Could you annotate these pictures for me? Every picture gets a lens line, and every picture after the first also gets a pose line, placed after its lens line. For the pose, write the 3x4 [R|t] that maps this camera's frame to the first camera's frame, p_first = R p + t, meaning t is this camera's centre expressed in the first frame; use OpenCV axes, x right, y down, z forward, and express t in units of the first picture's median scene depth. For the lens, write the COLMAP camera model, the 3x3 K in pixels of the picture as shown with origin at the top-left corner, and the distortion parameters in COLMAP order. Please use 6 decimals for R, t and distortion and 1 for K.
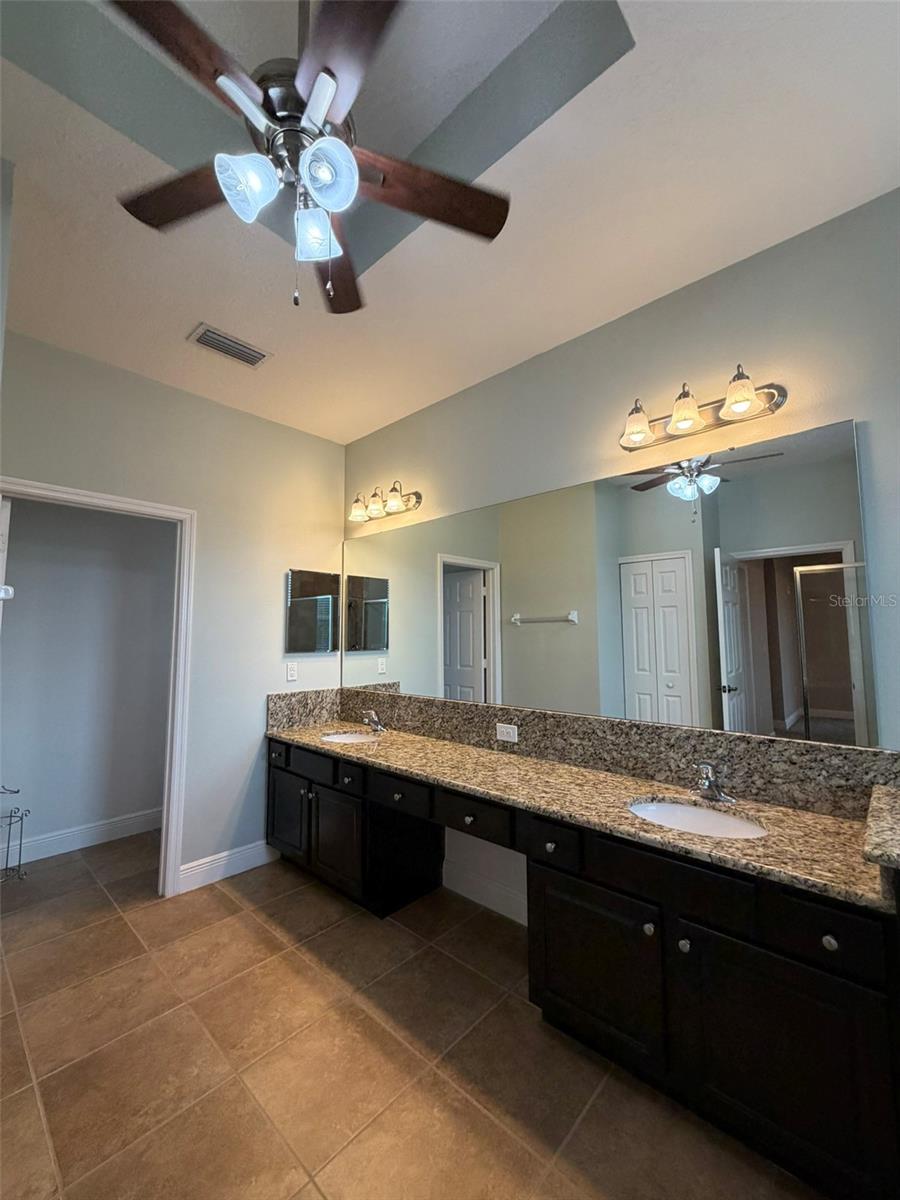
lens RADIAL K [[478.9, 0, 448.4], [0, 478.9, 594.1], [0, 0, 1]] dist [-0.001679, 0.000748]
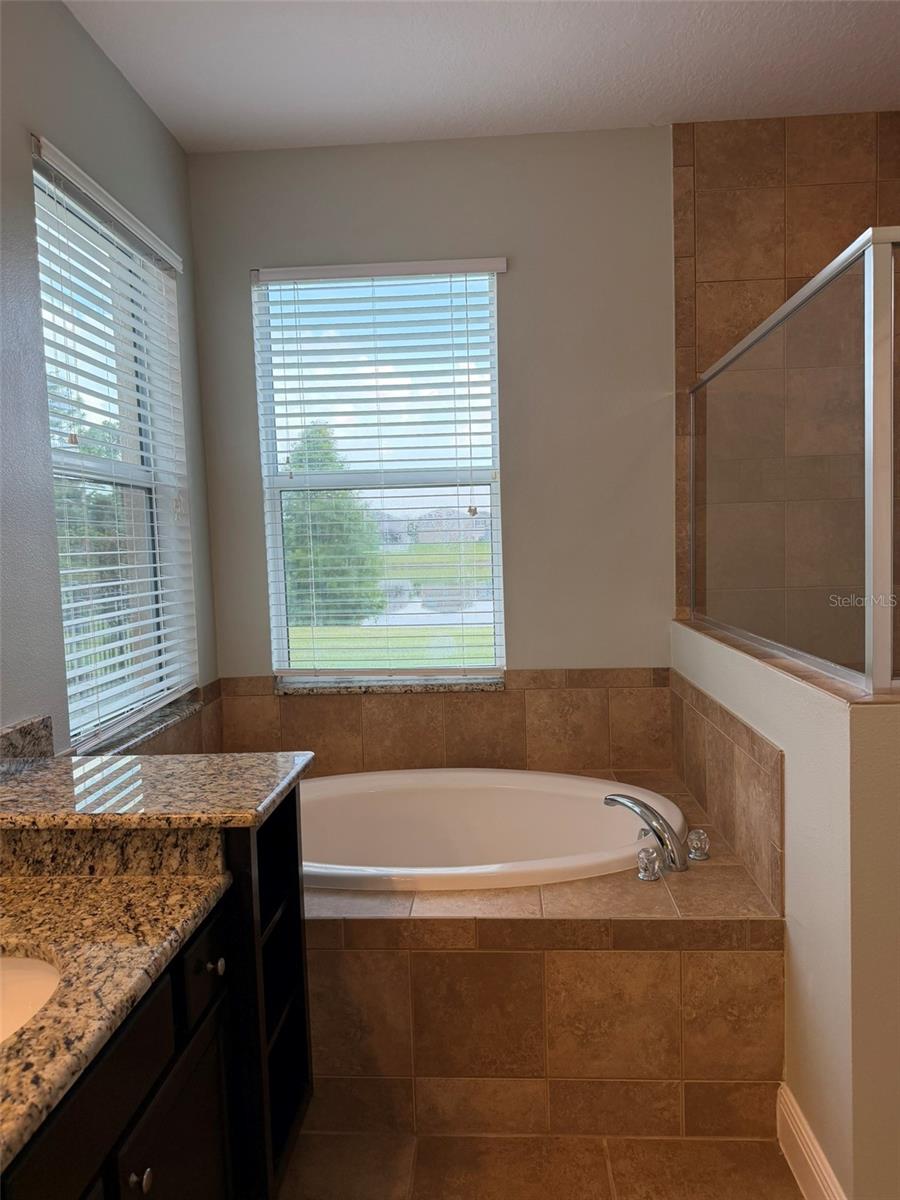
lens RADIAL K [[838.3, 0, 450.0], [0, 838.3, 600.0], [0, 0, 1]] dist [0.069730, -0.109816]
pose [[-0.628046, -0.031407, 0.777542, -0.400511], [-0.035866, 0.999292, 0.011394, 0.104132], [-0.777349, -0.020732, -0.628728, 1.372922]]
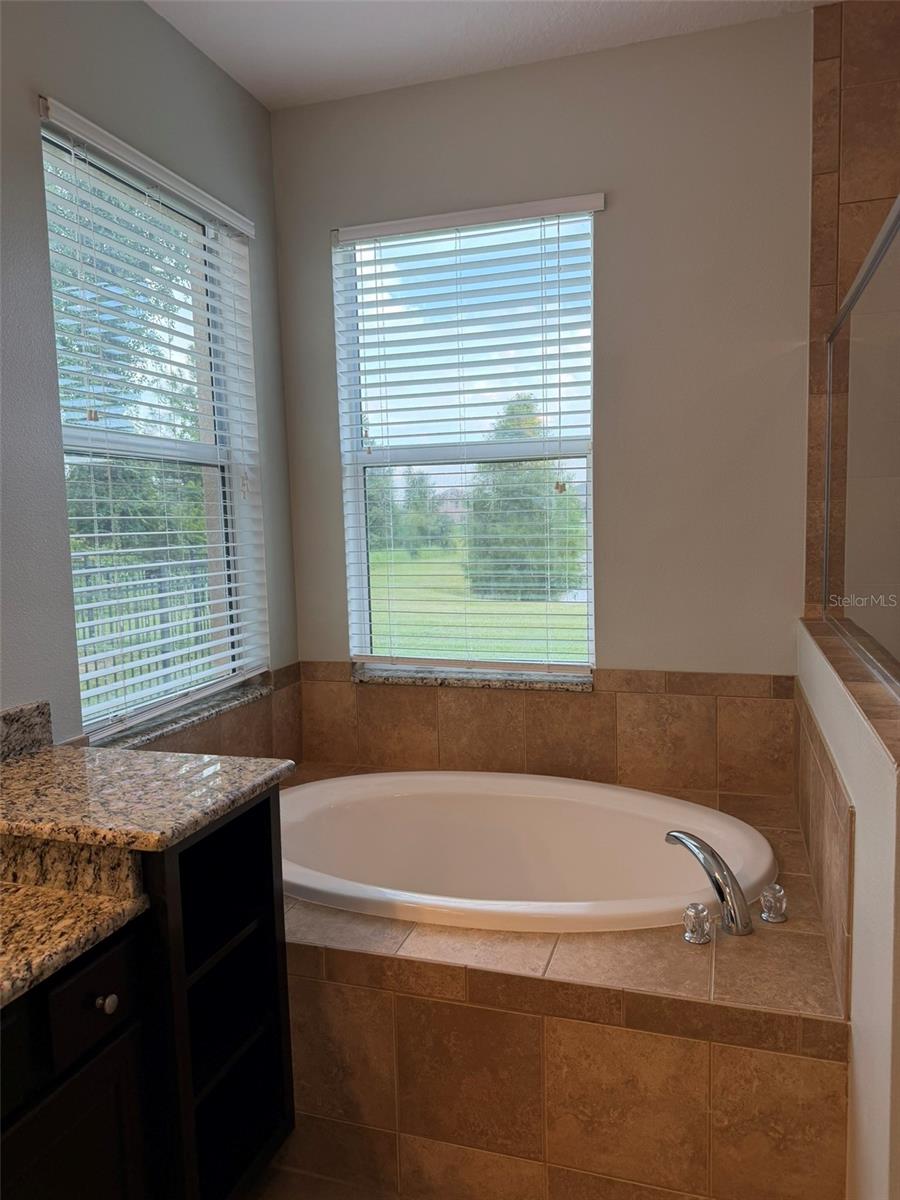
lens RADIAL K [[846.7, 0, 450.0], [0, 846.7, 600.0], [0, 0, 1]] dist [0.058689, -0.086461]
pose [[-0.418549, -0.072106, 0.905327, -0.408945], [-0.054088, 0.997053, 0.054406, 0.054551], [-0.906582, -0.026196, -0.421215, 0.949529]]
